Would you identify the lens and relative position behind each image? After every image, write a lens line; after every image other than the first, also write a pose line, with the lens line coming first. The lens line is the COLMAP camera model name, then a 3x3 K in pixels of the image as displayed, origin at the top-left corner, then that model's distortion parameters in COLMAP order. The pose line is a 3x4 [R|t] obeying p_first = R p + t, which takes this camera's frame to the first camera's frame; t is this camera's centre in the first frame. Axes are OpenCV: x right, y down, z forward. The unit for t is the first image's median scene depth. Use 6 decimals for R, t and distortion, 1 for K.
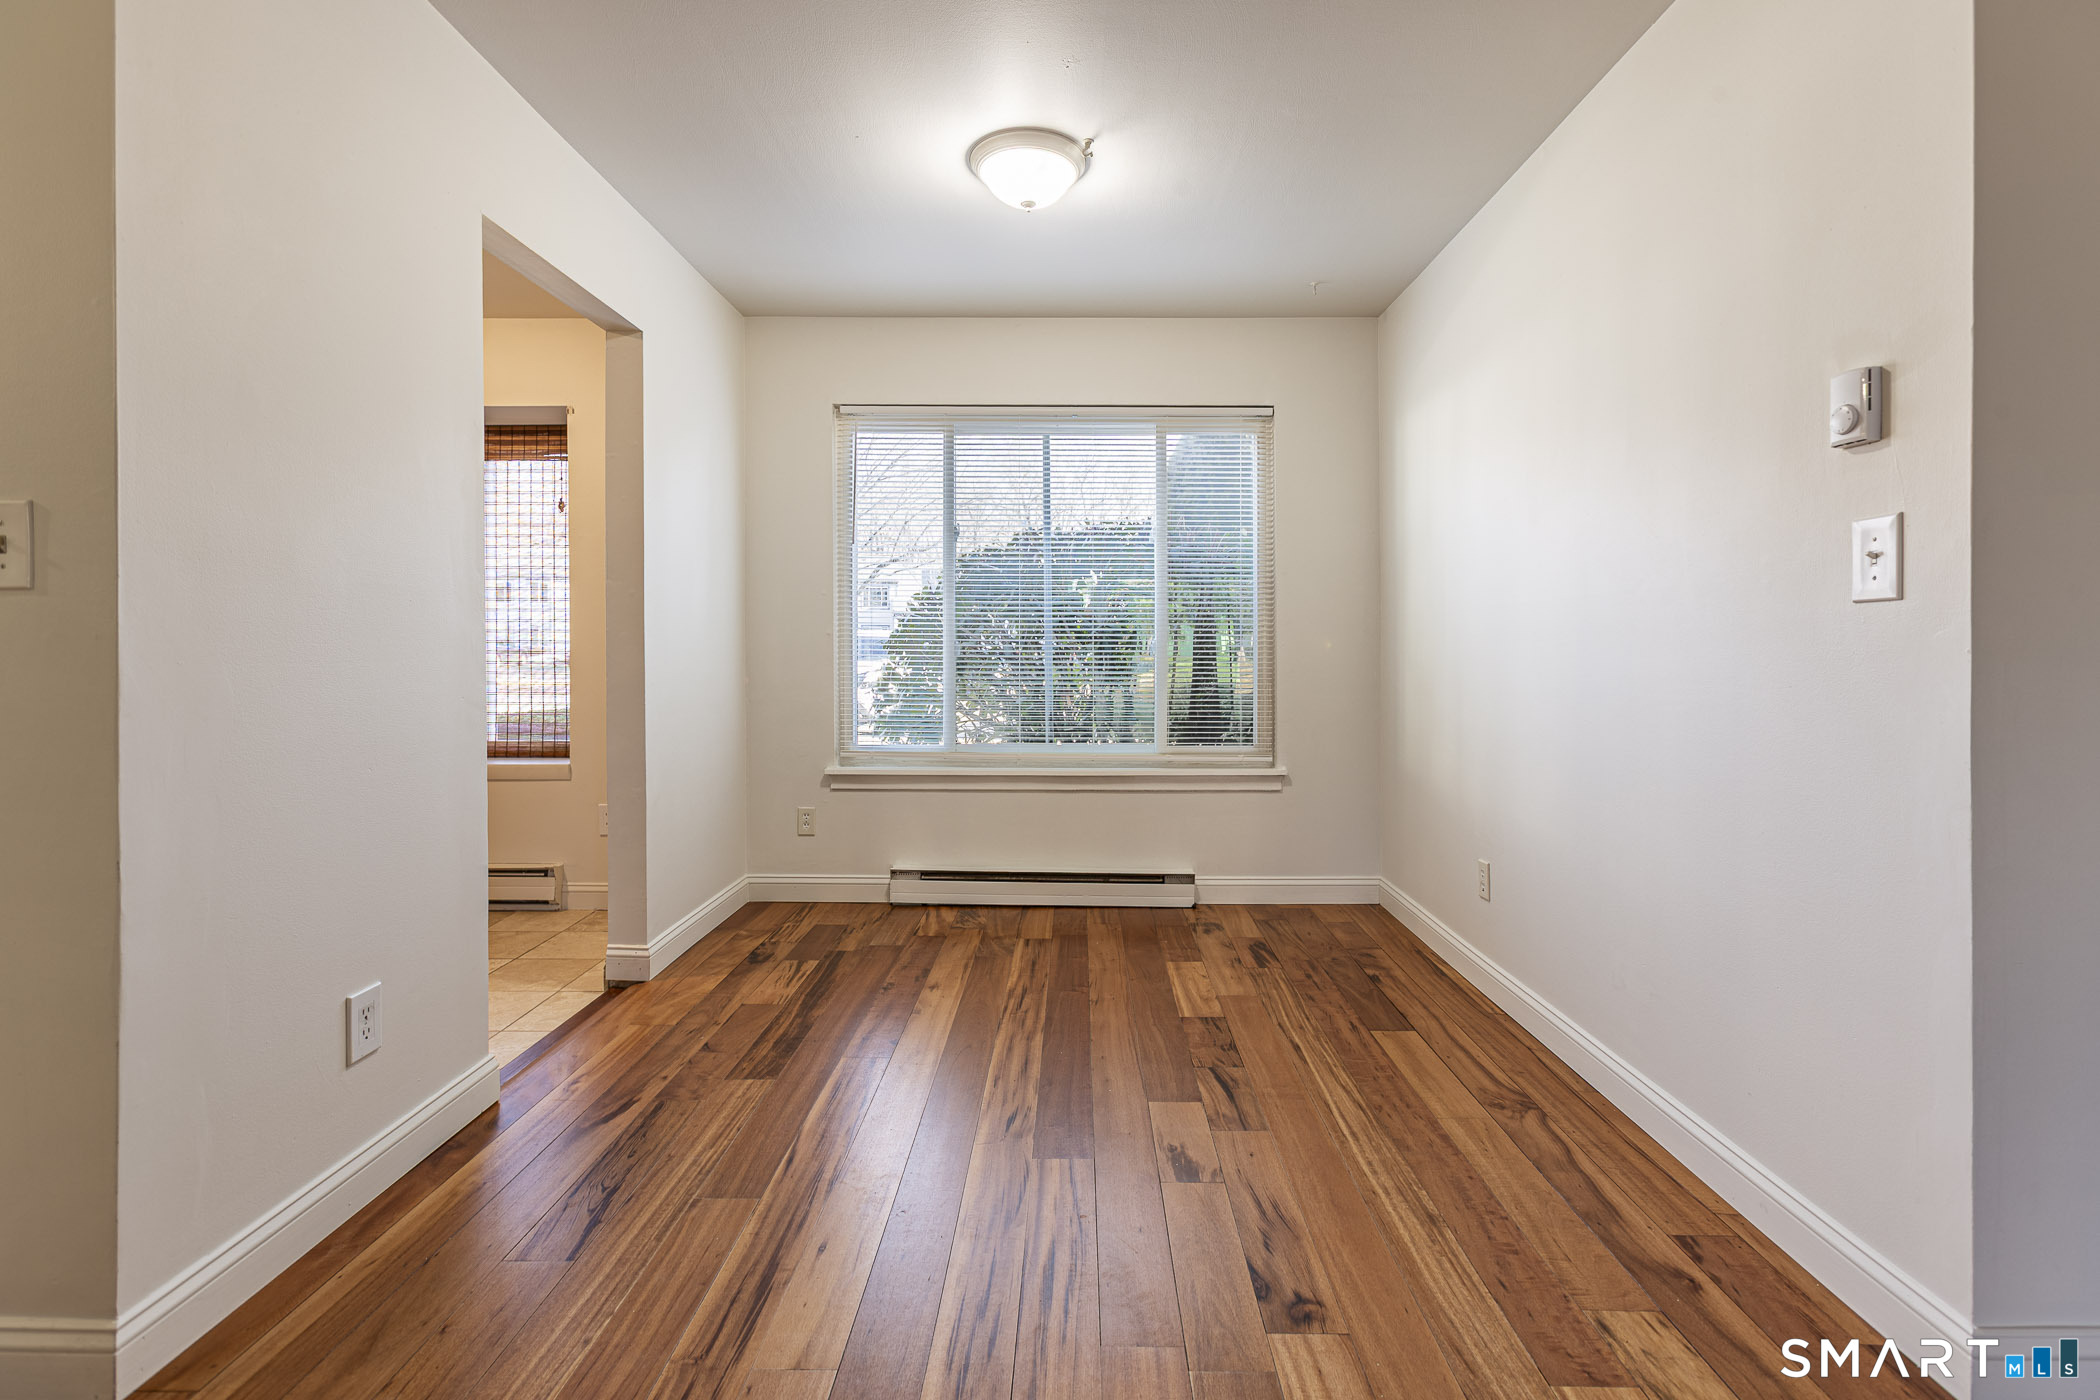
lens RADIAL K [[959.6, 0, 1064.9], [0, 959.6, 652.4], [0, 0, 1]] dist [-0.005190, 0.008670]
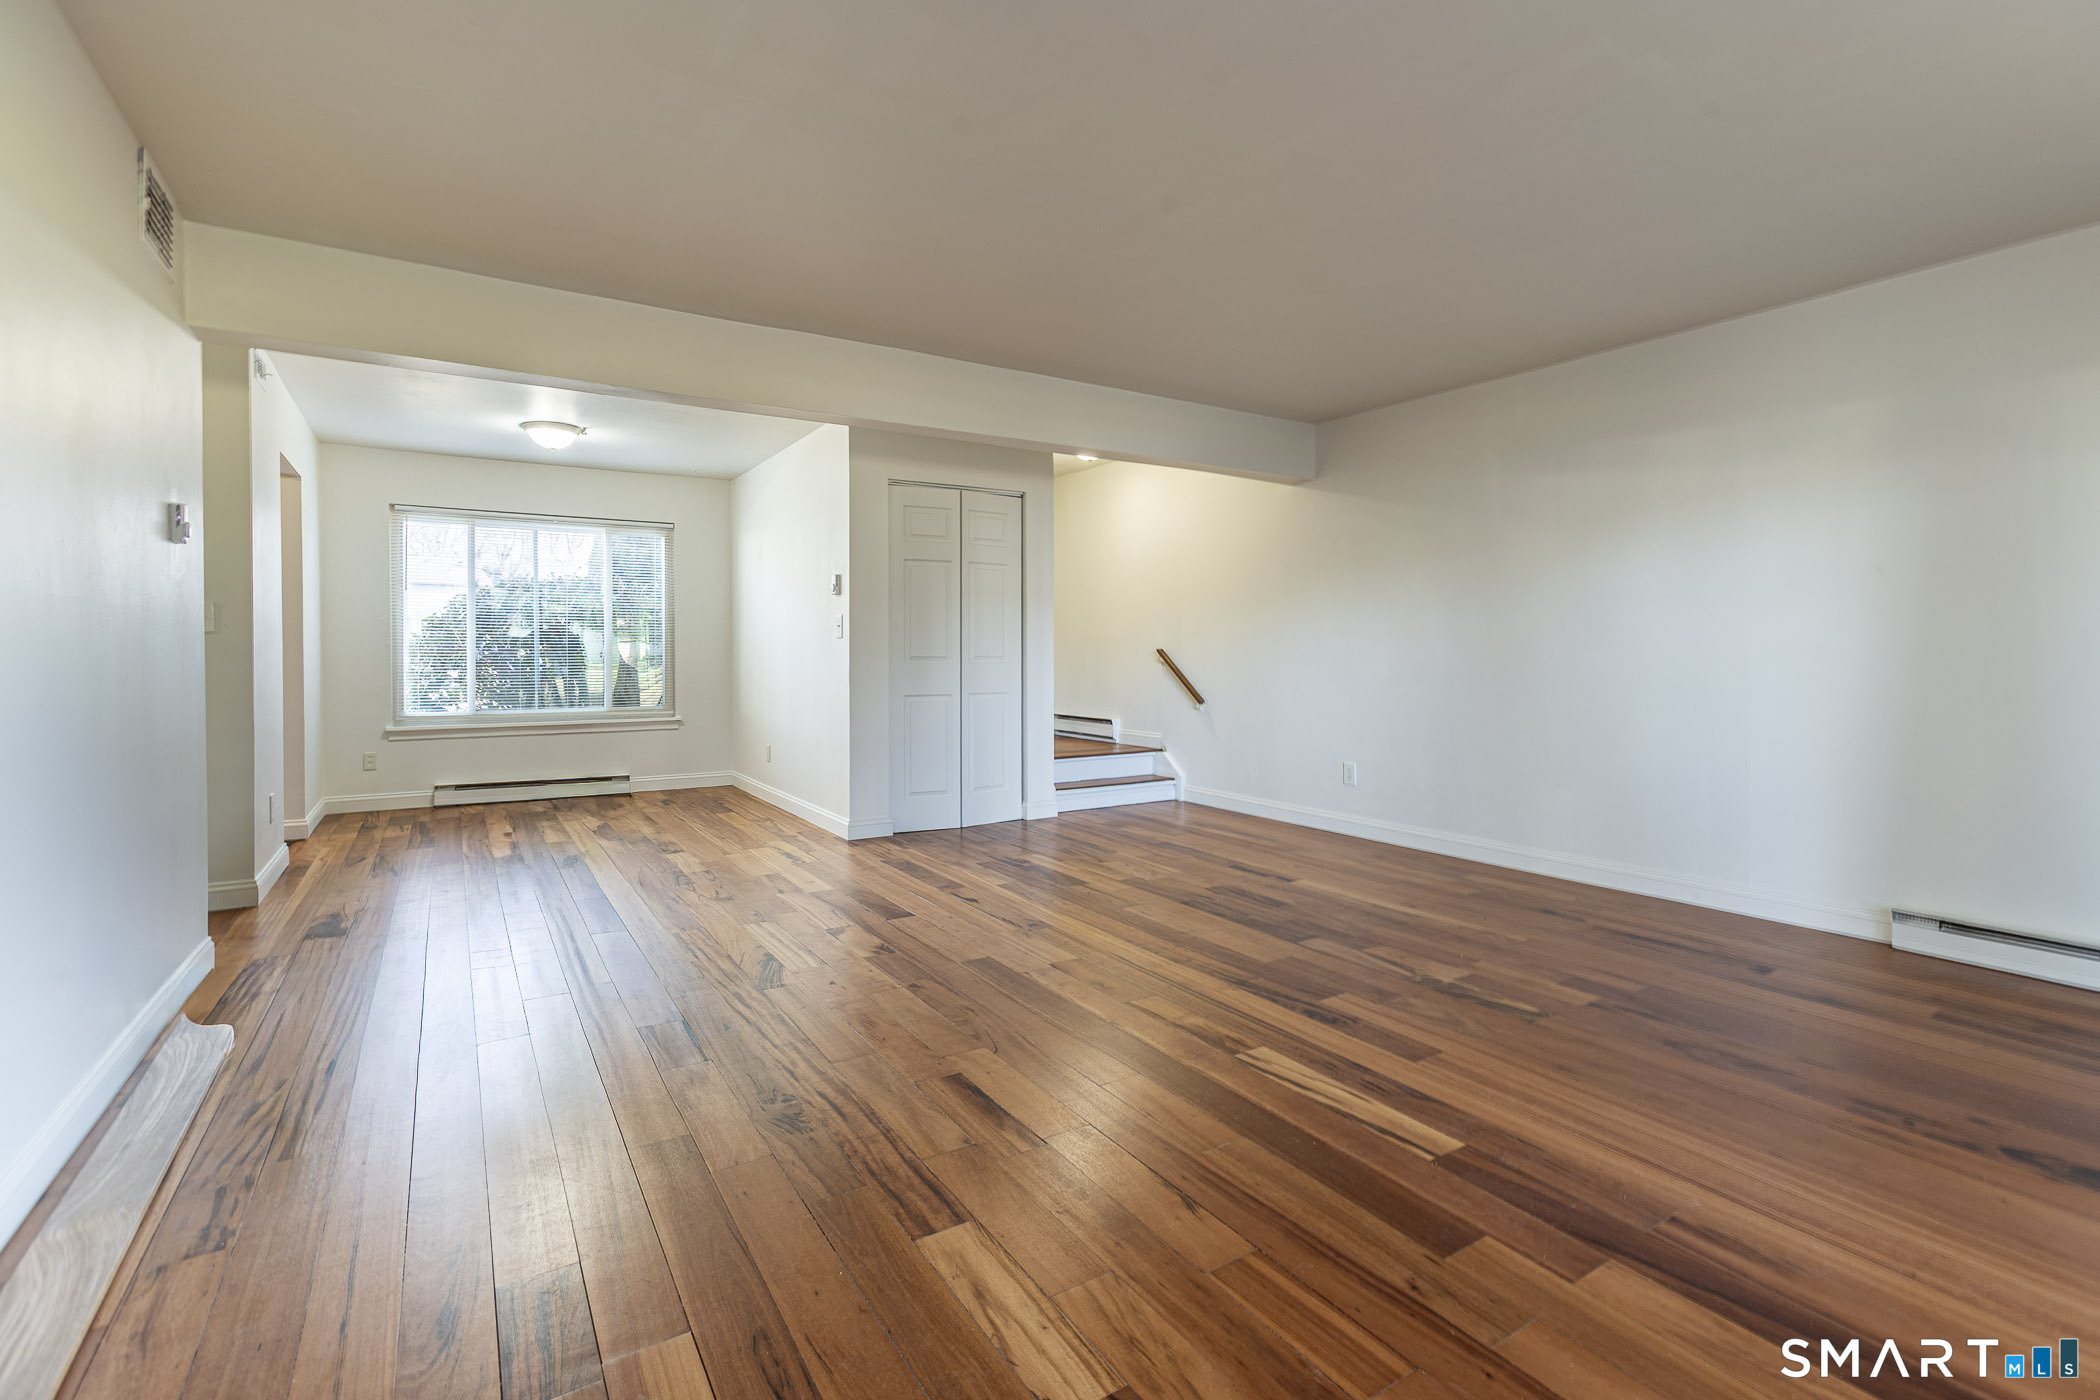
lens RADIAL K [[959.6, 0, 1003.1], [0, 959.6, 659.2], [0, 0, 1]] dist [-0.005190, 0.008670]
pose [[0.861602, -0.003931, 0.507569, -0.176104], [0.003424, 0.999992, 0.001933, 0.008257], [-0.507572, 0.000073, 0.861609, -0.925617]]
